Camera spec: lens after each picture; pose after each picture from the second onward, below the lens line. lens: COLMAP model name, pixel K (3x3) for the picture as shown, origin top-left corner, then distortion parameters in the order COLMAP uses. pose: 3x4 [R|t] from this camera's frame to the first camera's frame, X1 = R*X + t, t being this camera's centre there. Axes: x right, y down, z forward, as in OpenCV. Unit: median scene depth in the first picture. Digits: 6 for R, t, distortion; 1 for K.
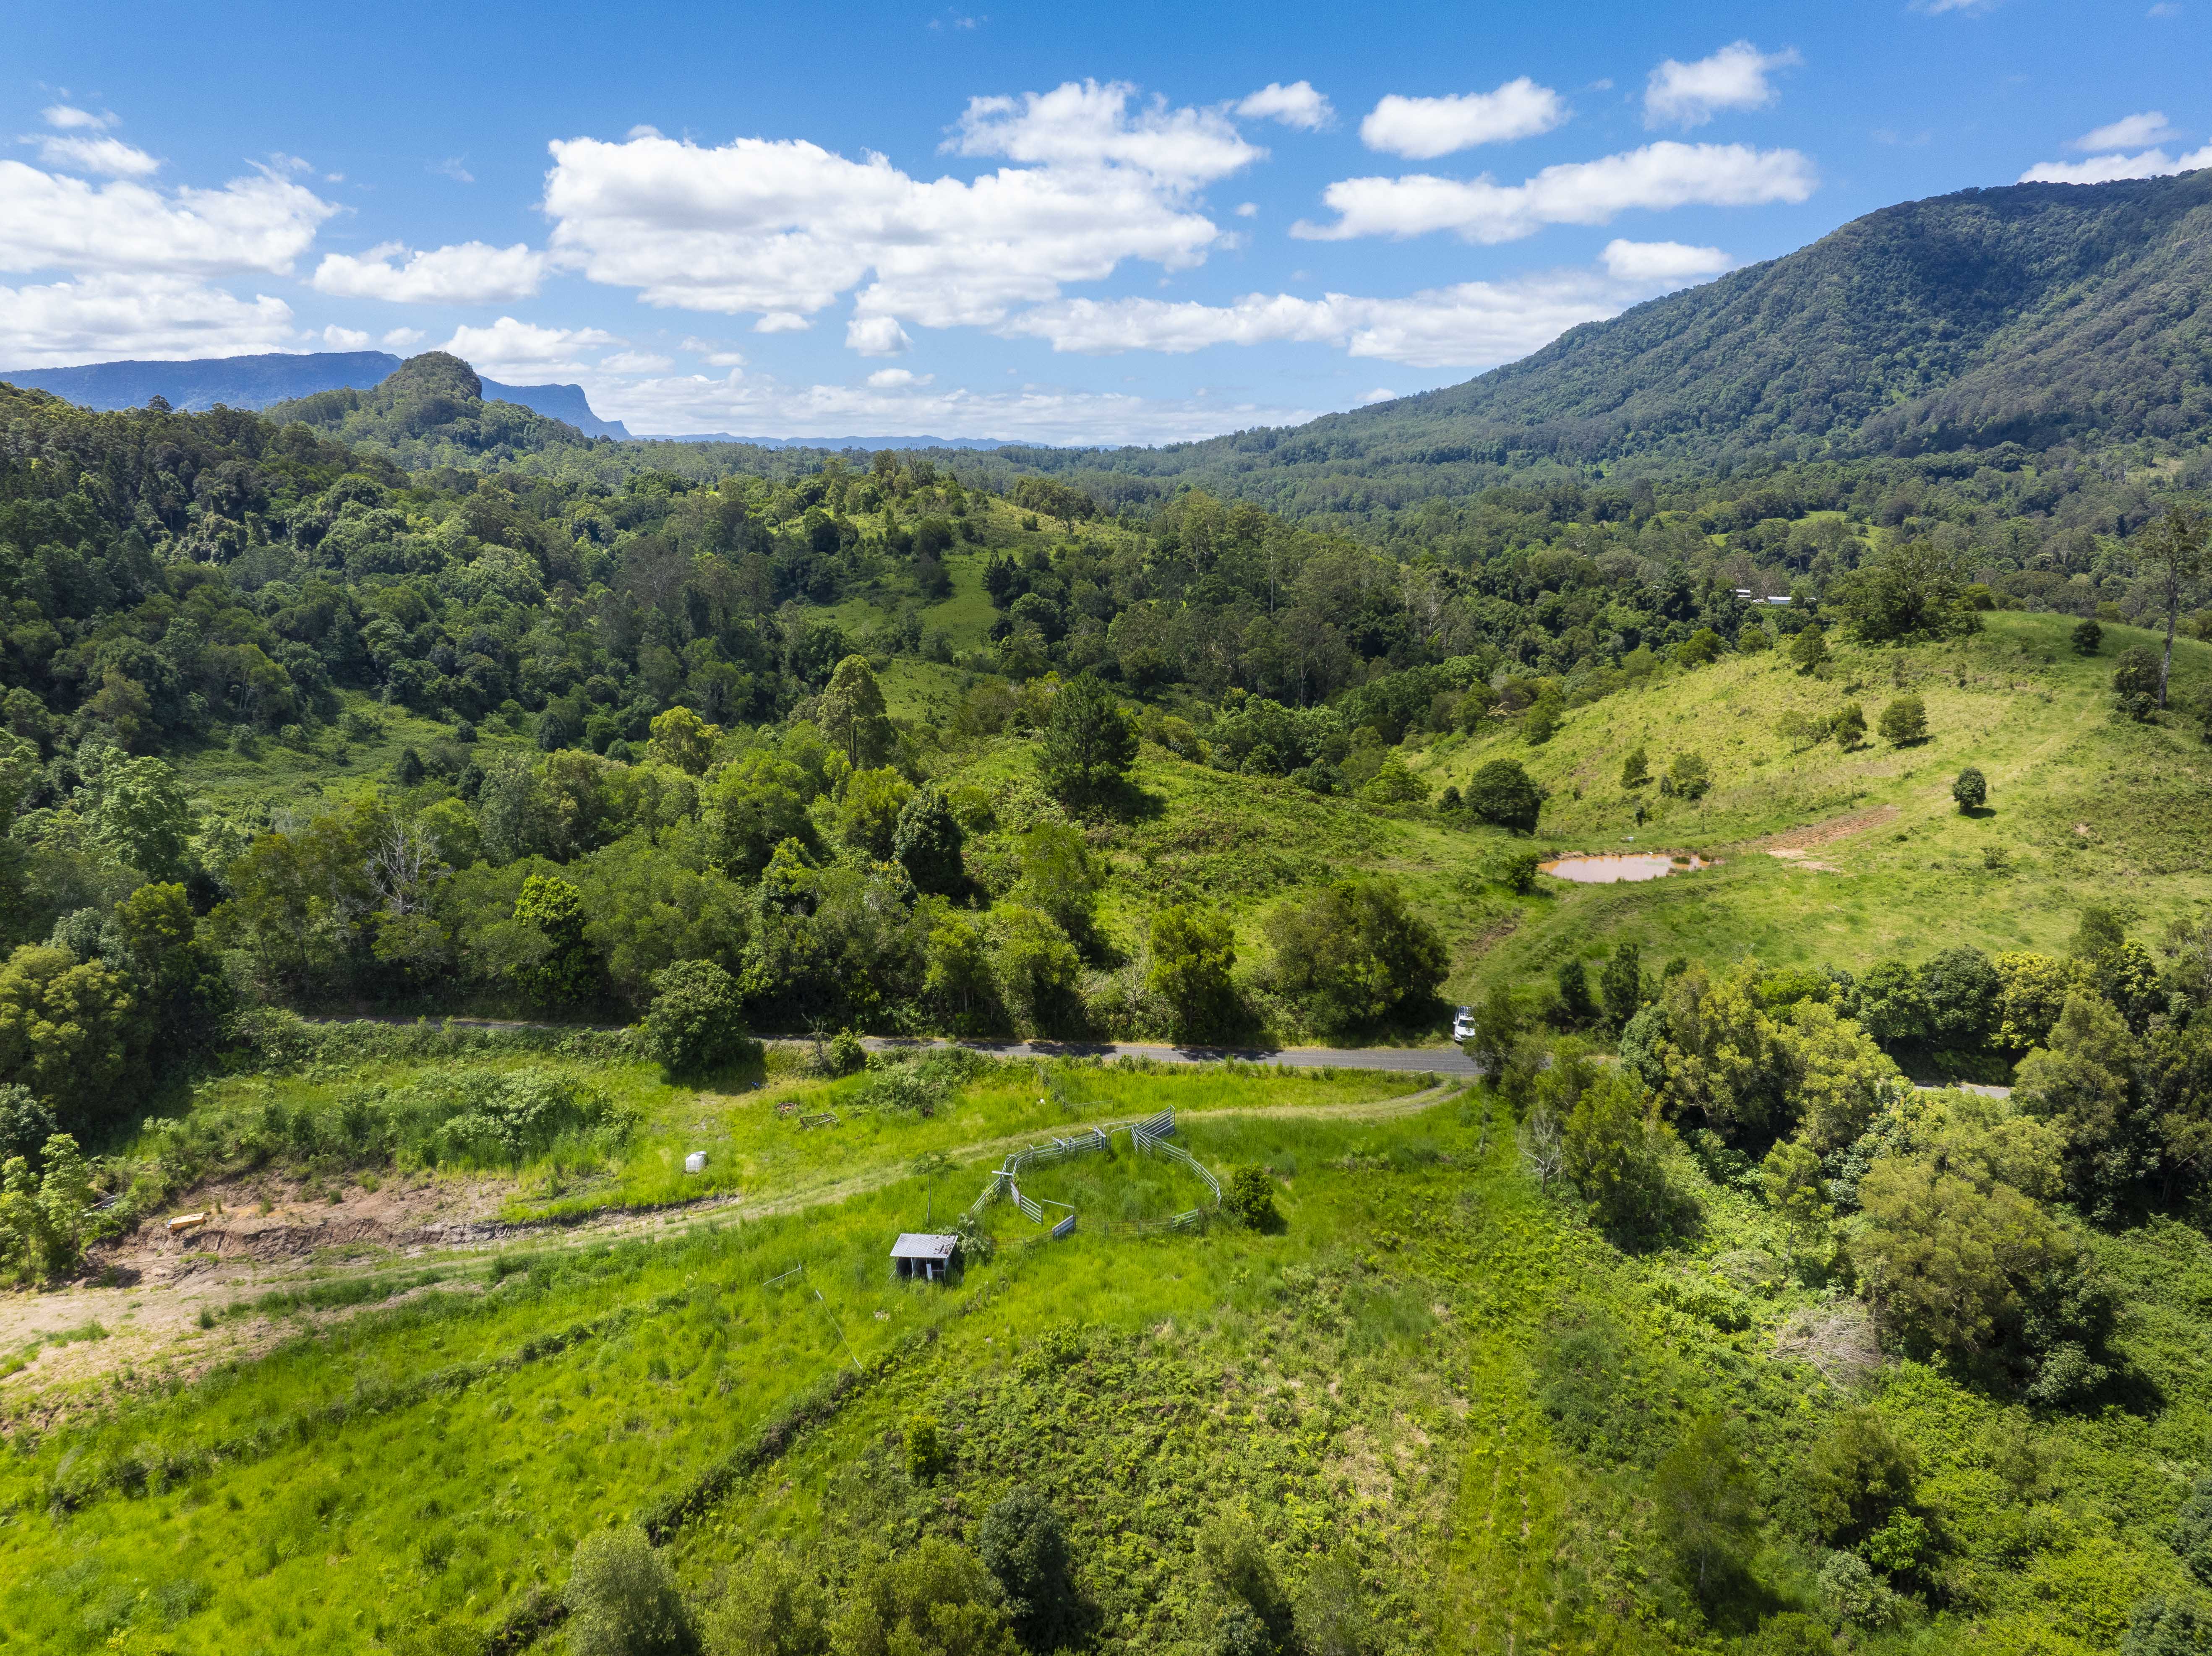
lens RADIAL K [[1561.7, 0, 1083.5], [0, 1561.7, 833.8], [0, 0, 1]] dist [-0.083344, 0.049347]
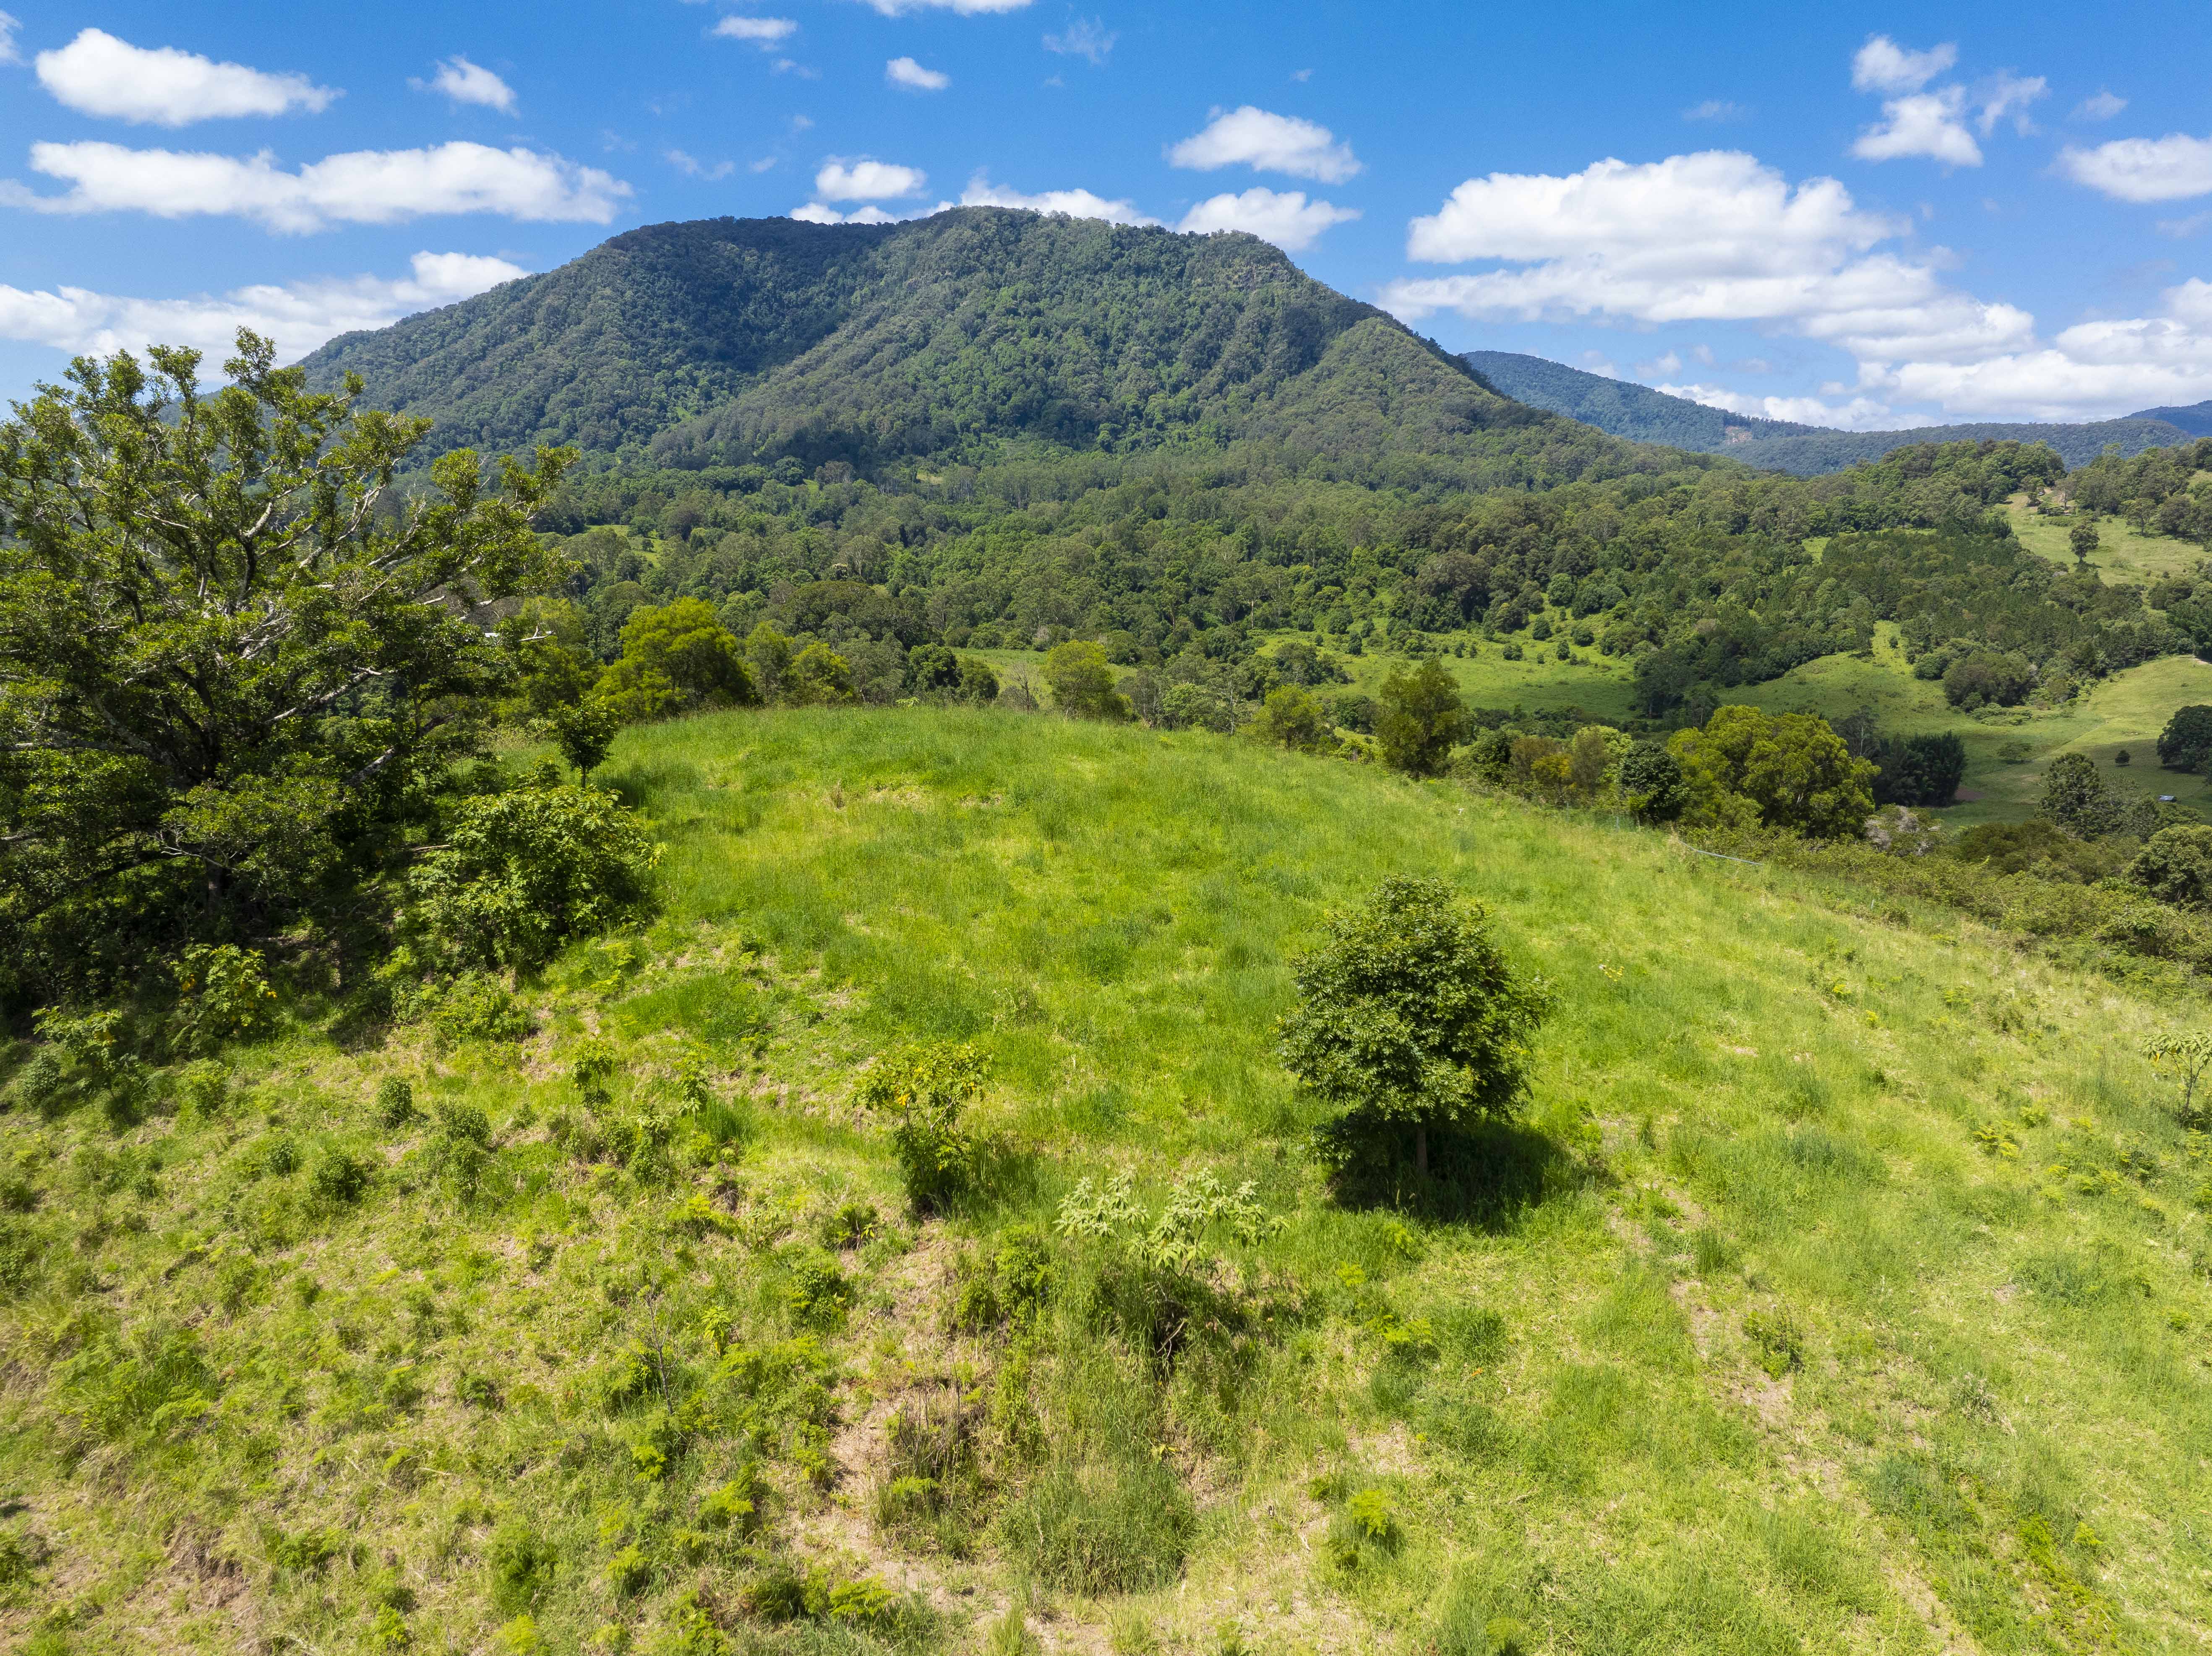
lens RADIAL K [[1561.9, 0, 1108.3], [0, 1561.9, 819.1], [0, 0, 1]] dist [-0.010464, -0.073202]
pose [[0.746694, -0.120696, 0.654126, 0.050588], [0.139851, 0.989905, 0.023011, -0.013390], [-0.650300, 0.074297, 0.756035, 0.081994]]
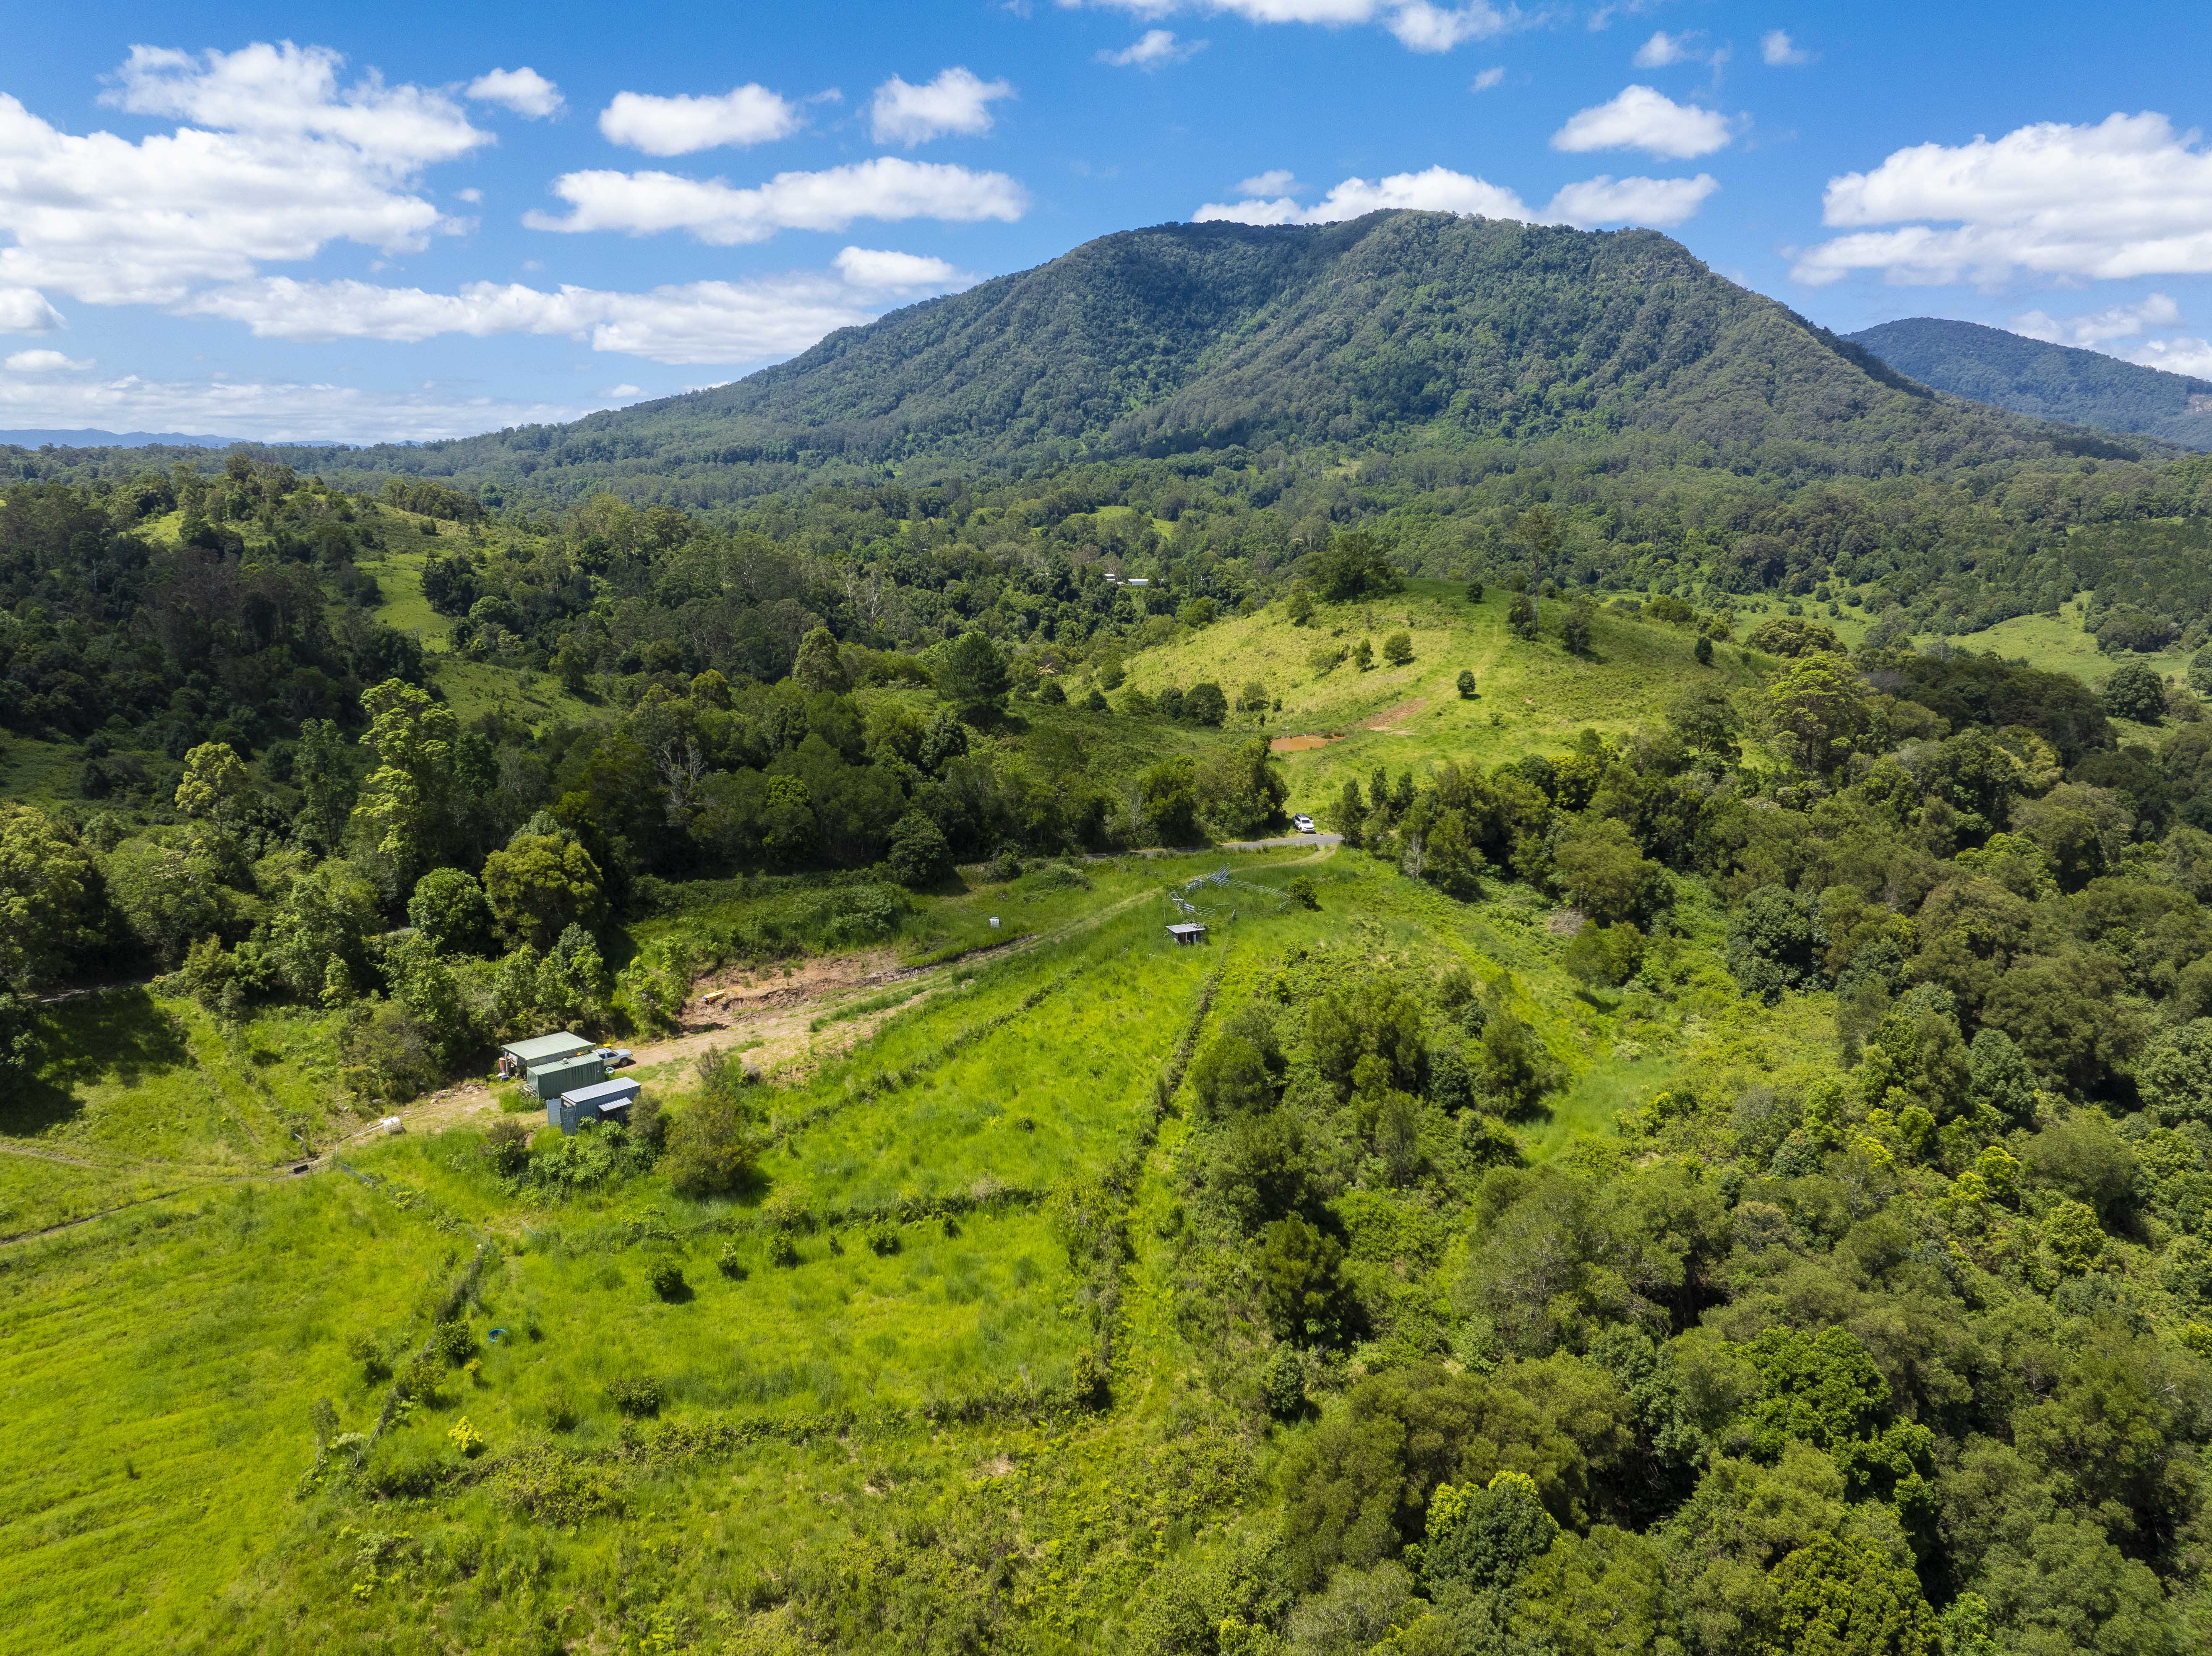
lens RADIAL K [[1562.2, 0, 1103.4], [0, 1562.2, 819.0], [0, 0, 1]] dist [-0.026489, -0.034347]
pose [[0.889478, -0.091864, 0.447650, -0.036186], [0.095874, 0.995299, 0.013747, 0.003829], [-0.446808, 0.030690, 0.894103, -0.021706]]
